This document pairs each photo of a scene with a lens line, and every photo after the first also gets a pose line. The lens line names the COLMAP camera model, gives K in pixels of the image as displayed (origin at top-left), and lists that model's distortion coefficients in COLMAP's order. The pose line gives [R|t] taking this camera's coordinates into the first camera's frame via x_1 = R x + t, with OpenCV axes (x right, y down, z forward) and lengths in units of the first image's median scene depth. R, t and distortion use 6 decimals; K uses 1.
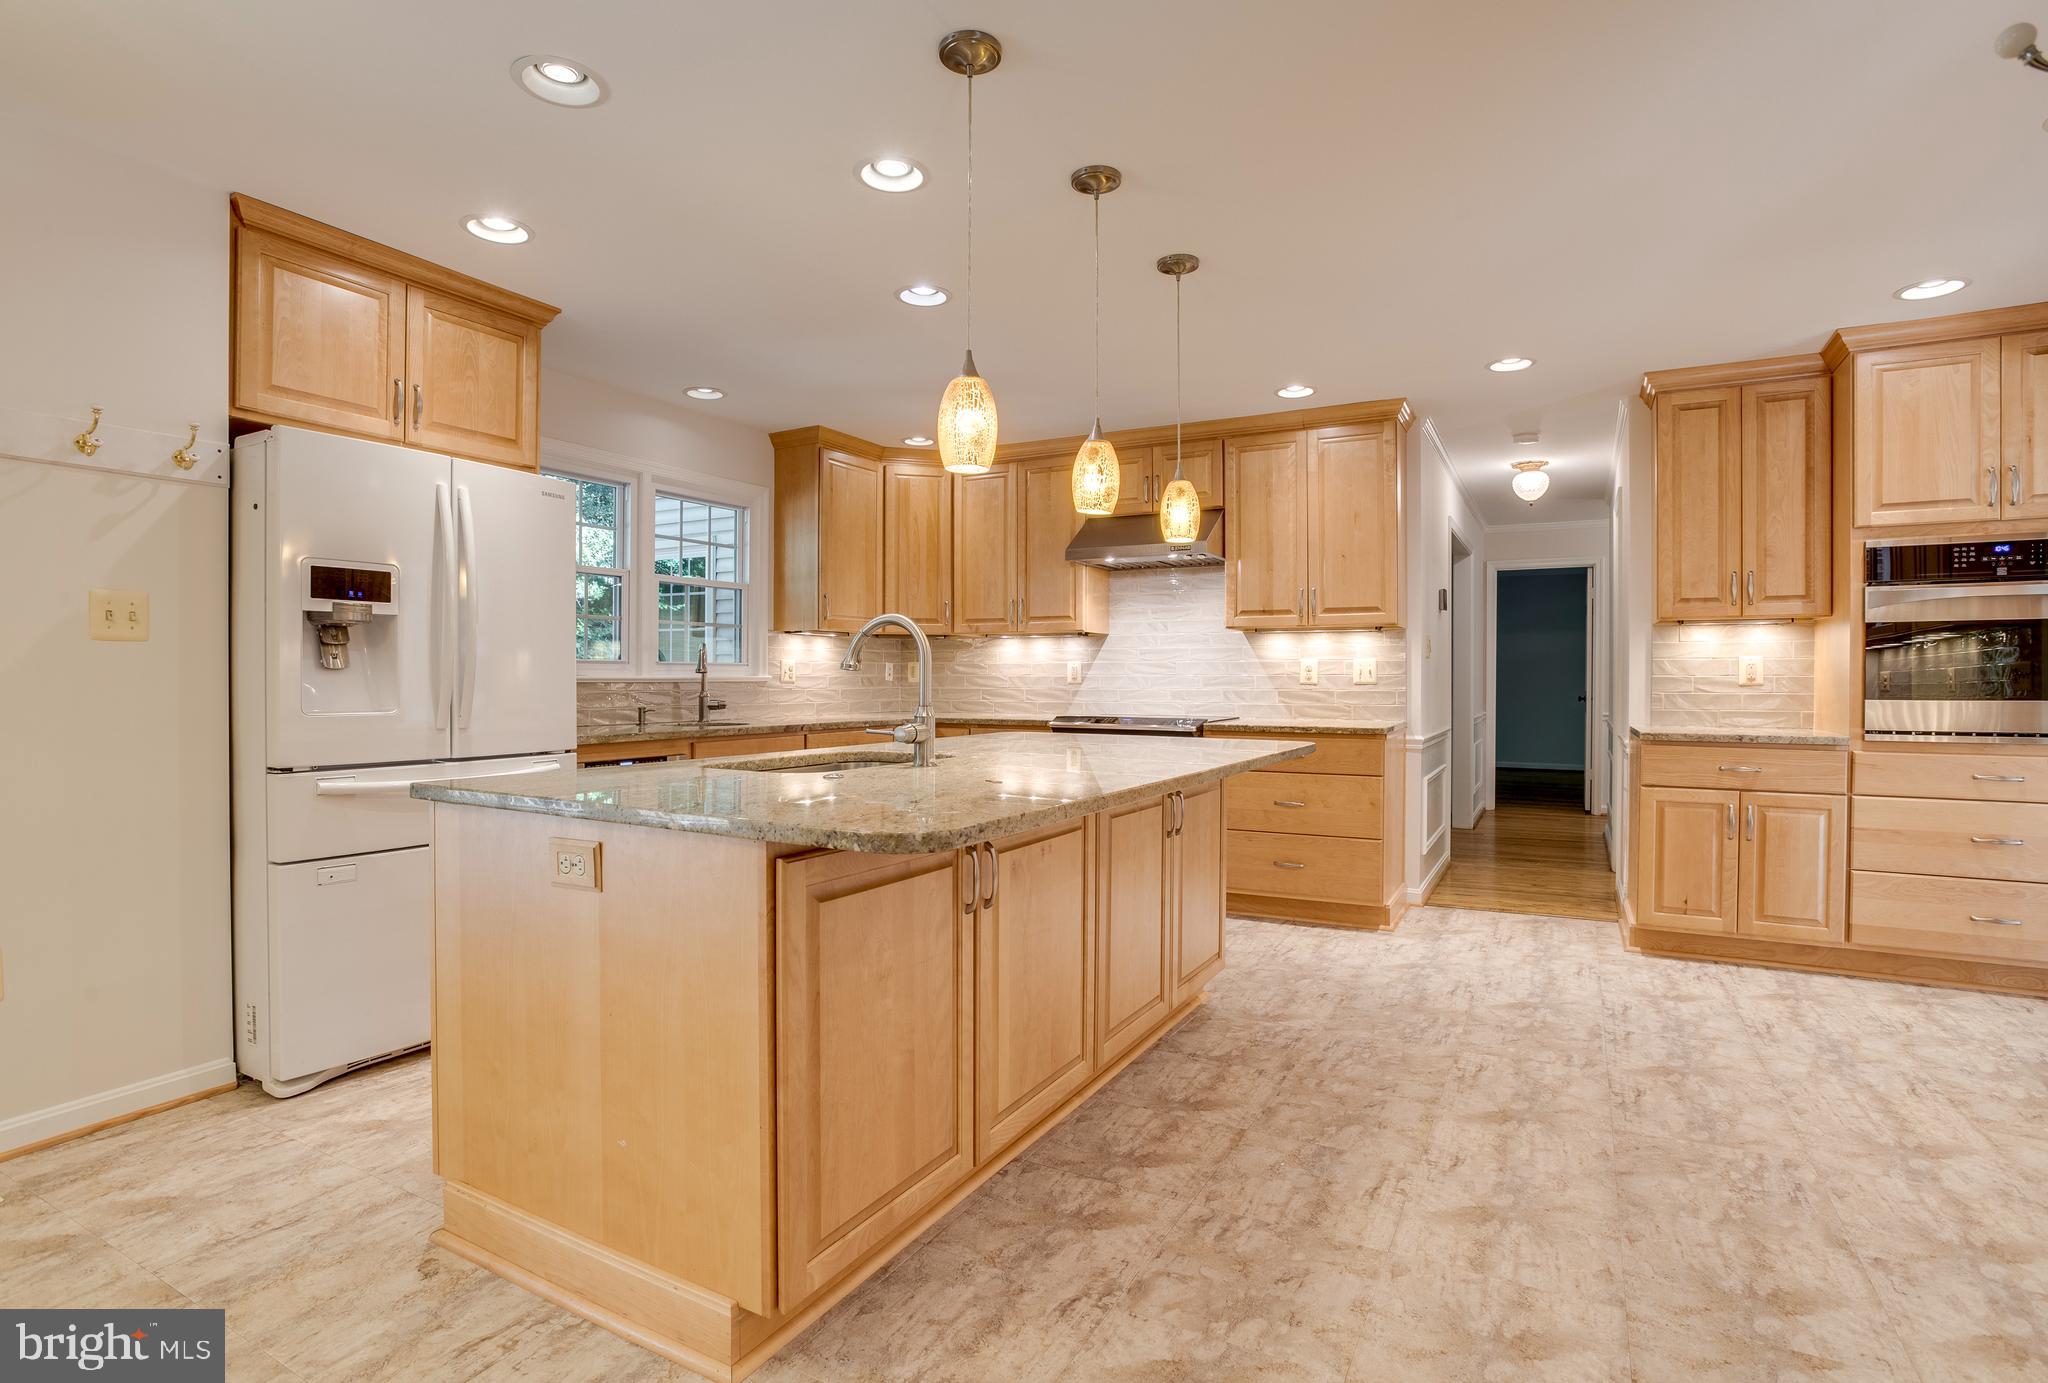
lens RADIAL K [[1005.0, 0, 1034.2], [0, 1005.0, 687.7], [0, 0, 1]] dist [-0.062897, 0.027874]
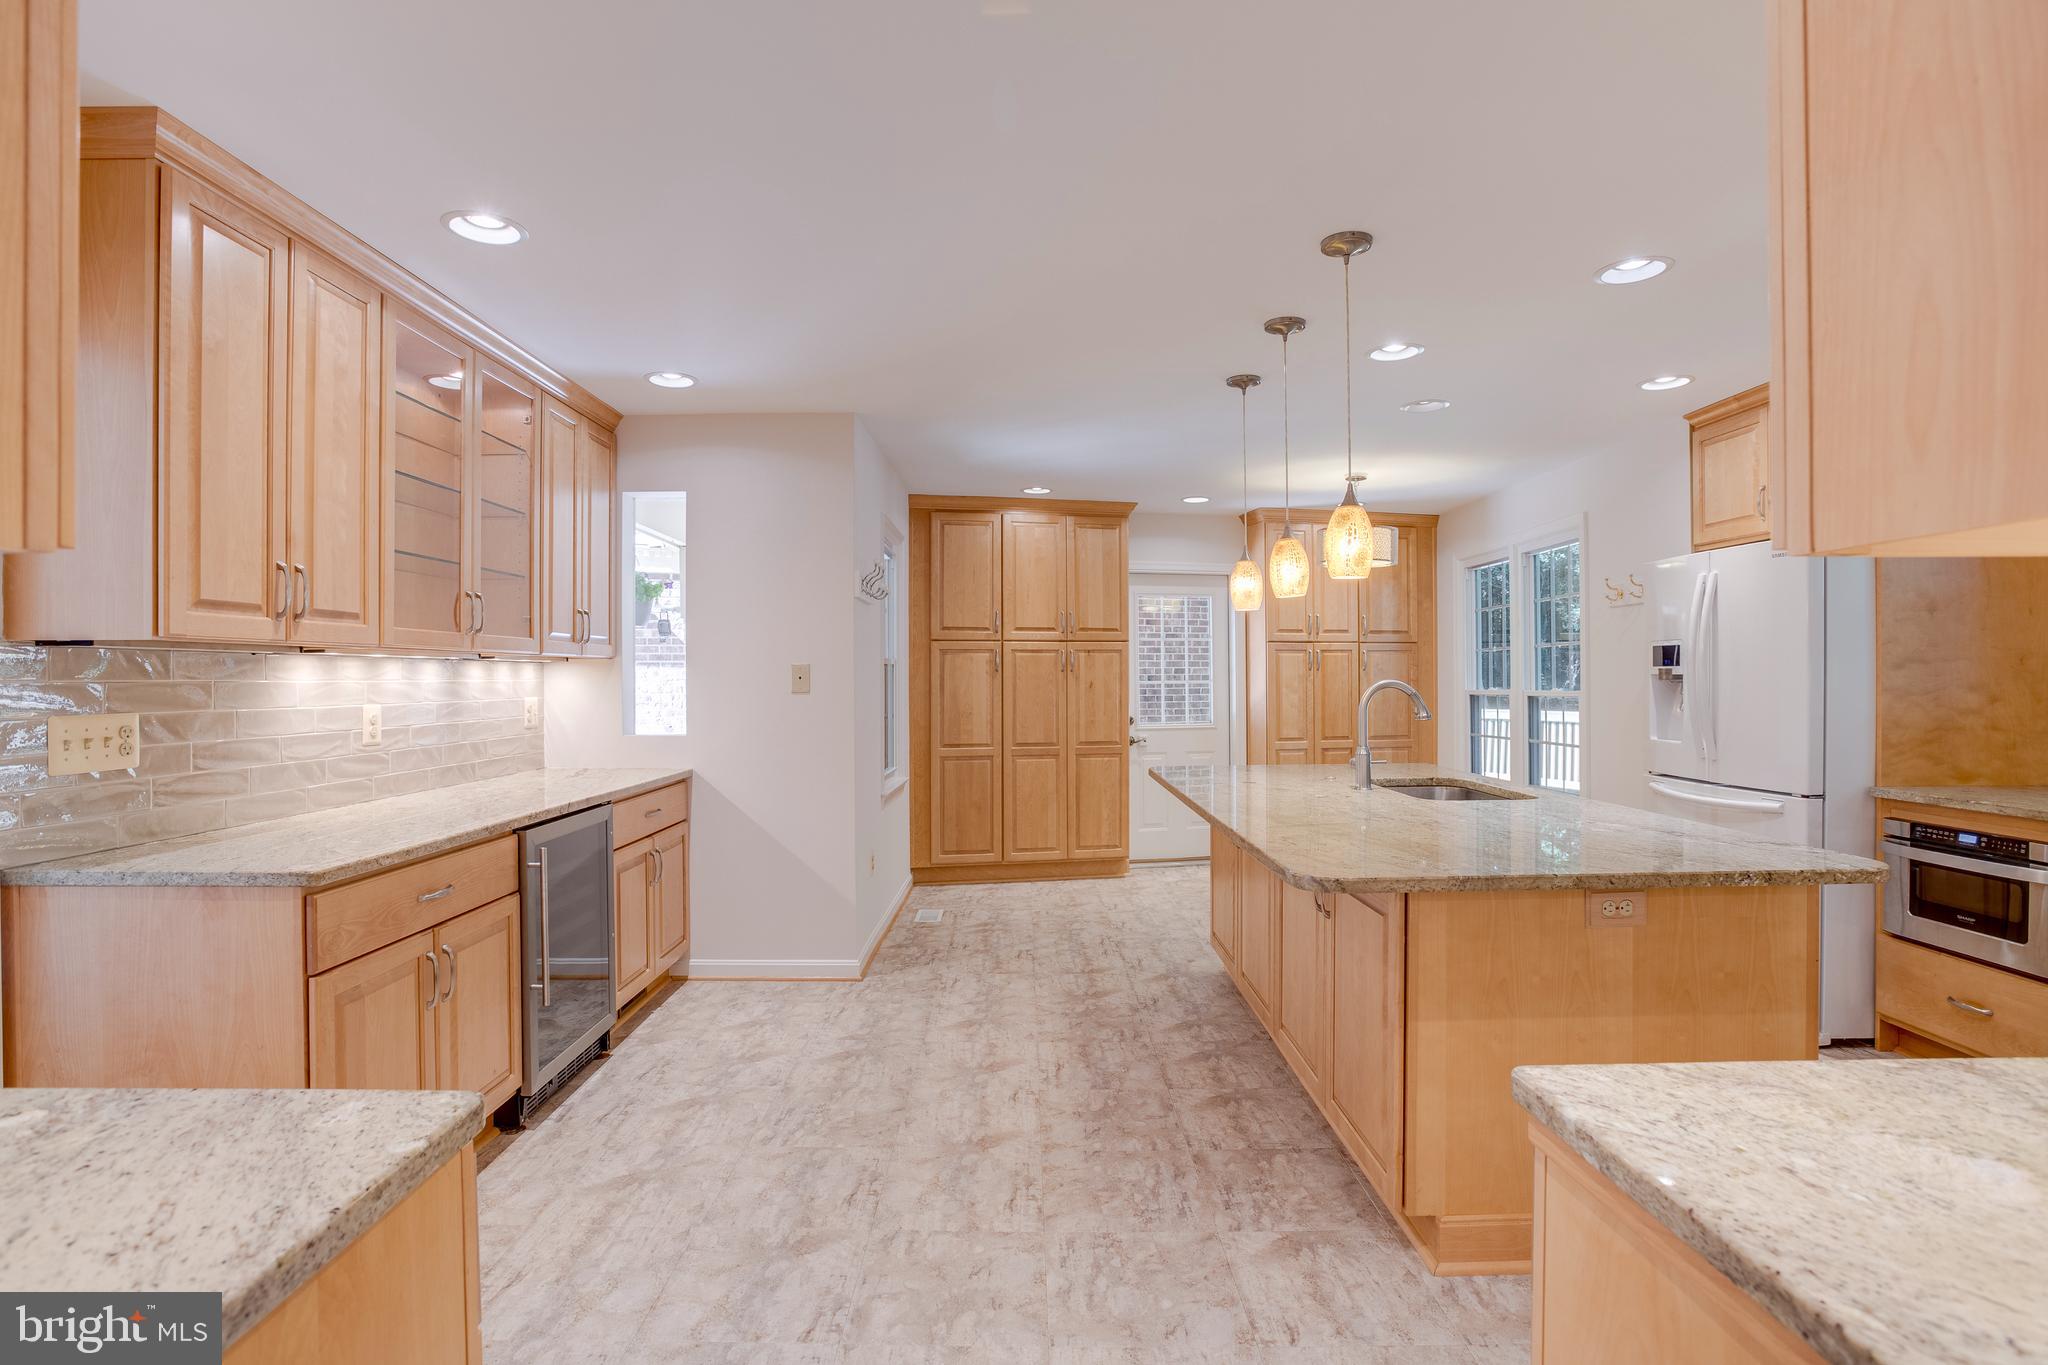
lens RADIAL K [[995.0, 0, 1020.2], [0, 995.0, 680.0], [0, 0, 1]] dist [-0.065966, 0.029578]
pose [[-0.879249, 0.002927, -0.476354, 0.712550], [-0.001592, 0.999957, 0.009083, -0.063534], [0.476360, 0.008745, -0.879207, 1.465148]]
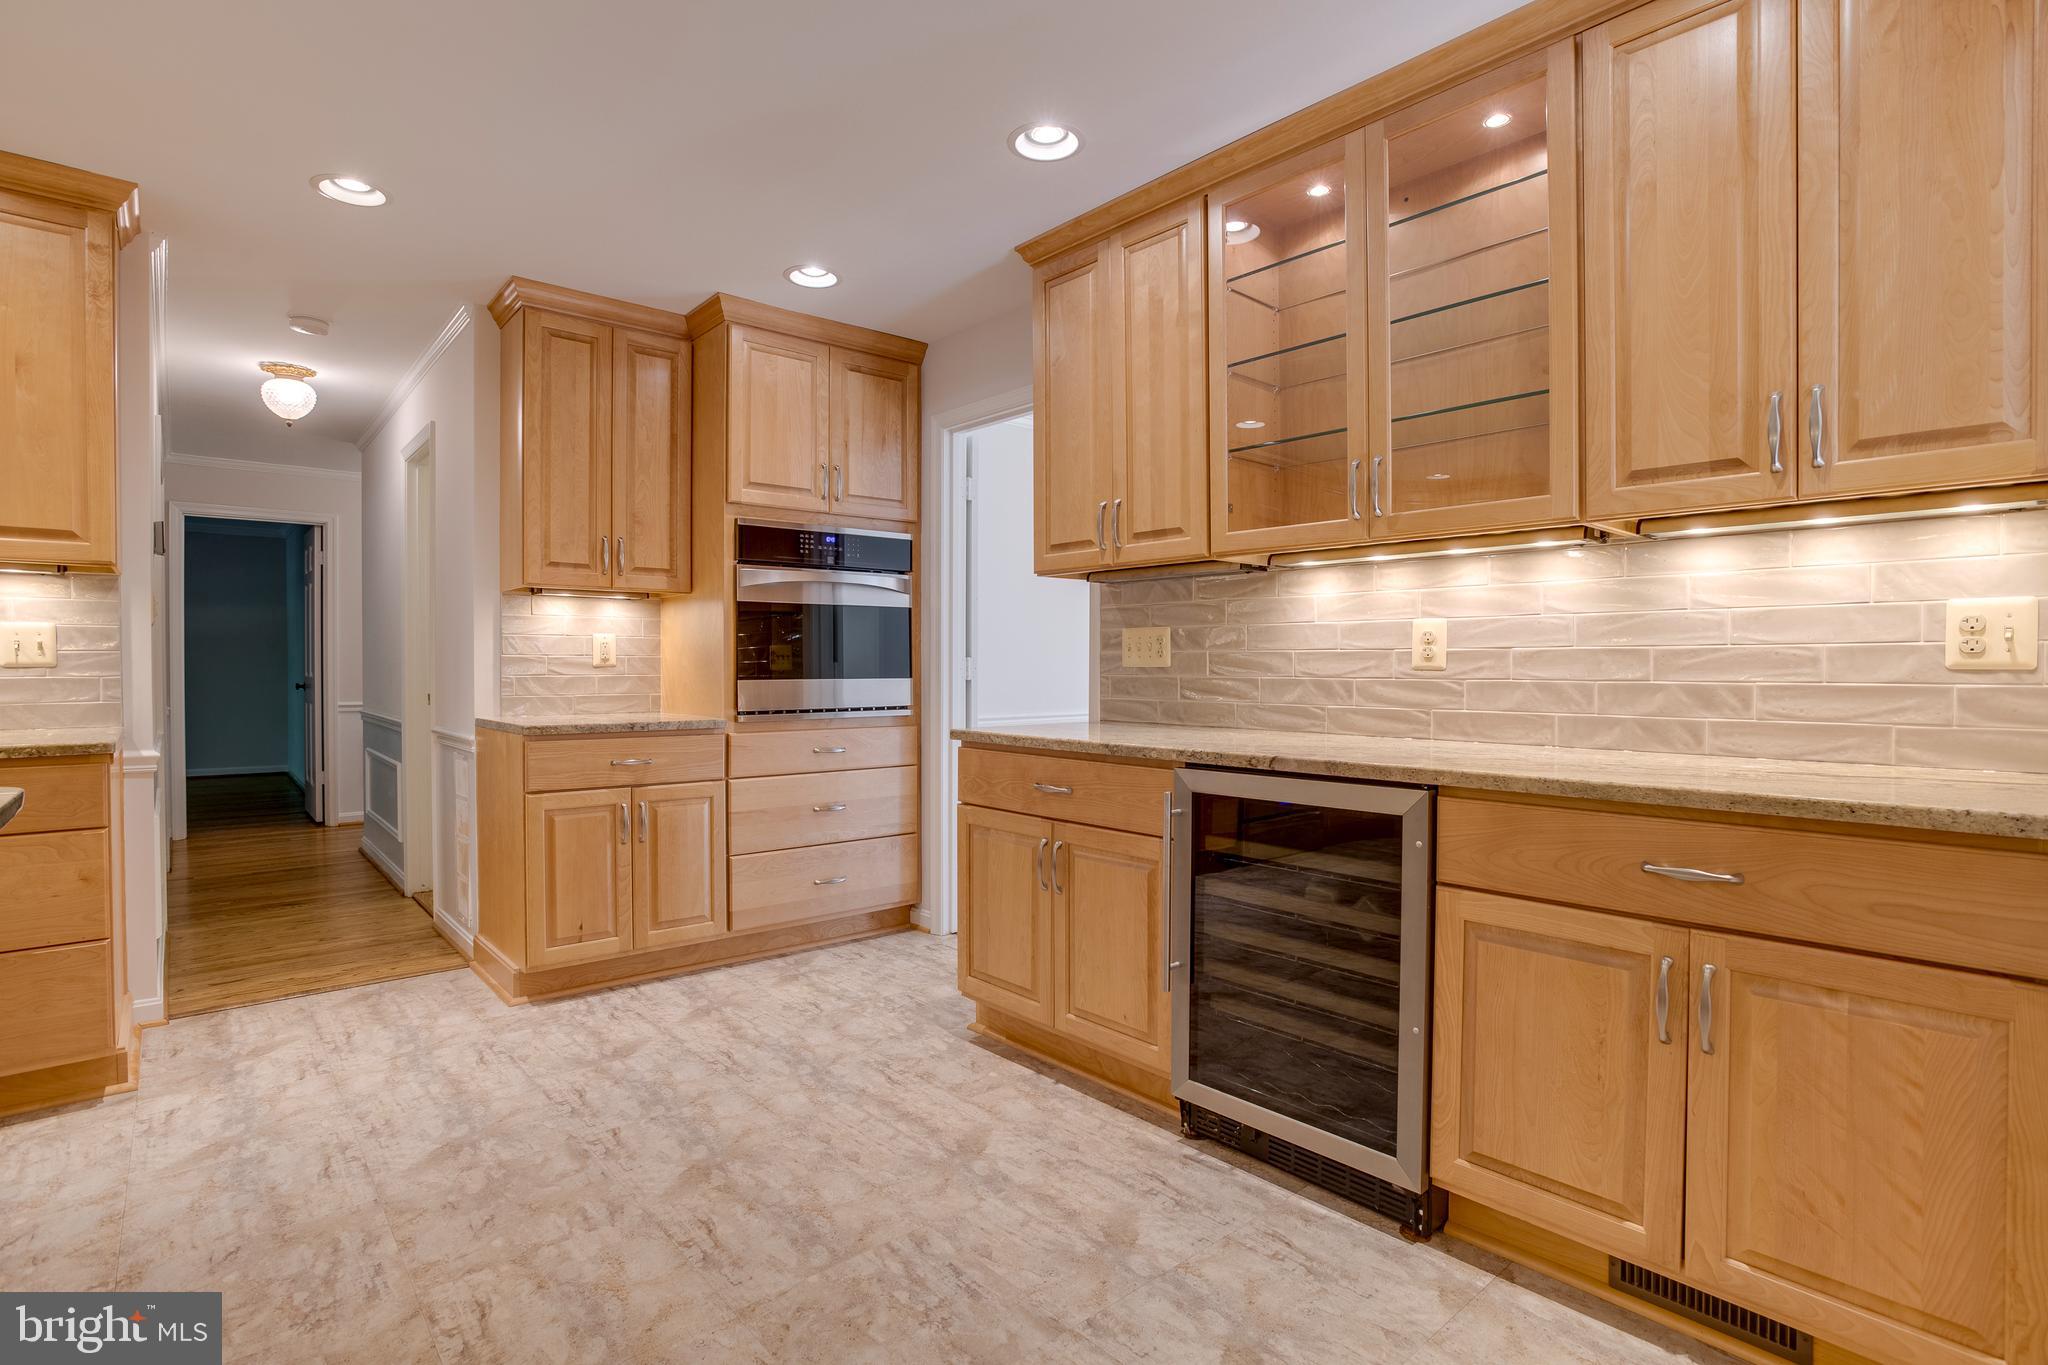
lens RADIAL K [[995.0, 0, 1020.2], [0, 995.0, 680.0], [0, 0, 1]] dist [-0.065966, 0.029578]
pose [[0.348318, -0.014165, 0.937269, 0.024014], [0.008183, 0.999894, 0.012071, 0.002791], [-0.937341, 0.003465, 0.348397, 0.414414]]
